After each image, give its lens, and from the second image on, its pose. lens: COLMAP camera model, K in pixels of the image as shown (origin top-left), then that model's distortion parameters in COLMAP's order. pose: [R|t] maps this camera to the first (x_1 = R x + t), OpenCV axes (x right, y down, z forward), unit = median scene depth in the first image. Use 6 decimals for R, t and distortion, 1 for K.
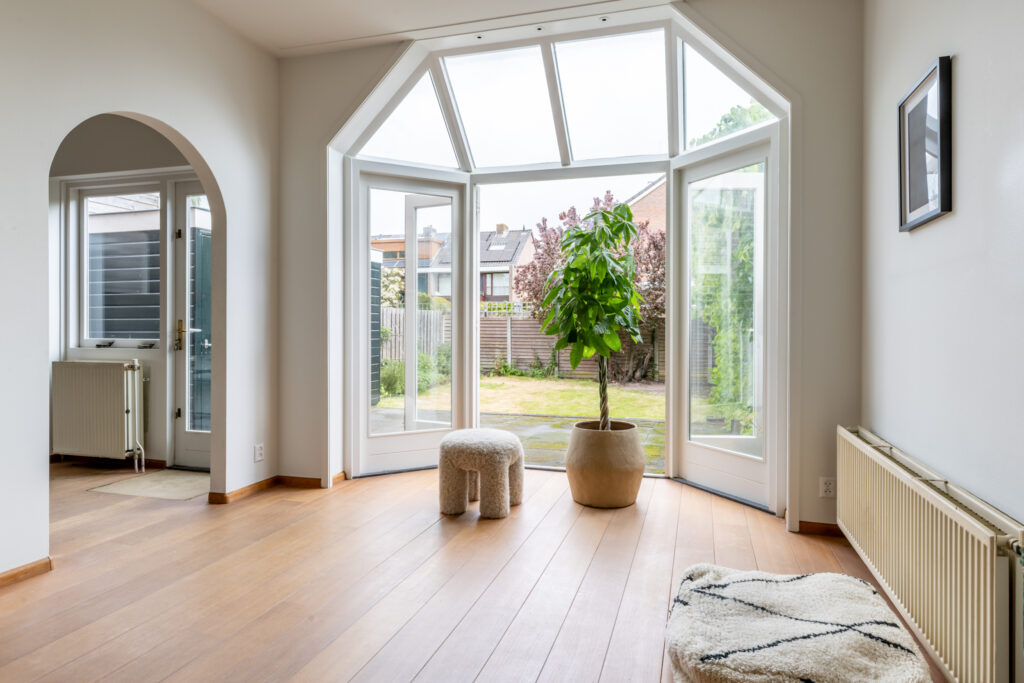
lens RADIAL K [[579.2, 0, 532.5], [0, 579.2, 329.2], [0, 0, 1]] dist [0.001715, 0.000486]
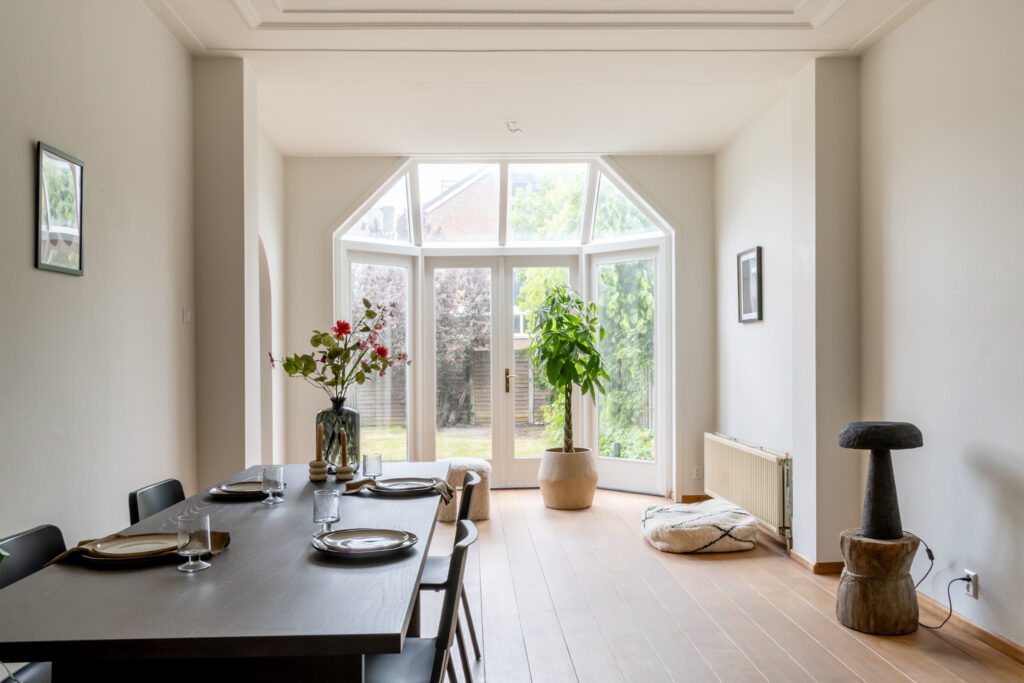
lens RADIAL K [[854.2, 0, 511.5], [0, 854.2, 375.4], [0, 0, 1]] dist [0.000080, 0.005365]
pose [[0.942708, -0.027991, 0.332444, -0.573198], [0.020941, 0.999474, 0.024772, -0.048683], [-0.332962, -0.016391, 0.942798, -0.794692]]
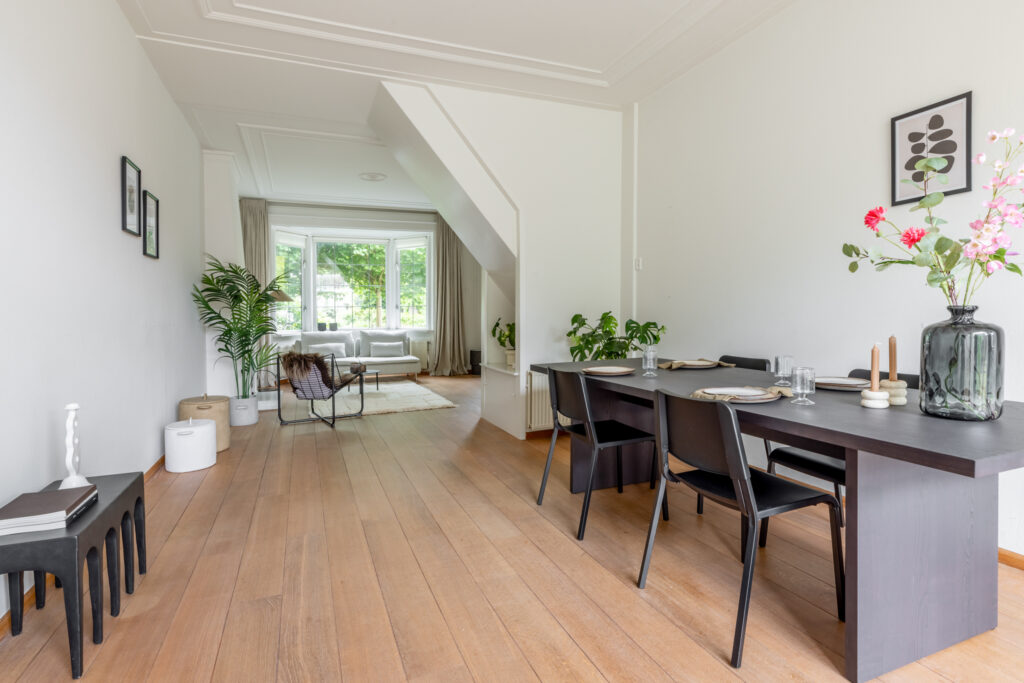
lens RADIAL K [[521.0, 0, 510.2], [0, 521.0, 336.3], [0, 0, 1]] dist [-0.001913, -0.000116]
pose [[-0.785152, 0.028935, -0.618627, 0.080117], [0.002647, 0.999056, 0.043369, 0.003522], [0.619298, 0.032414, -0.784487, 0.262165]]
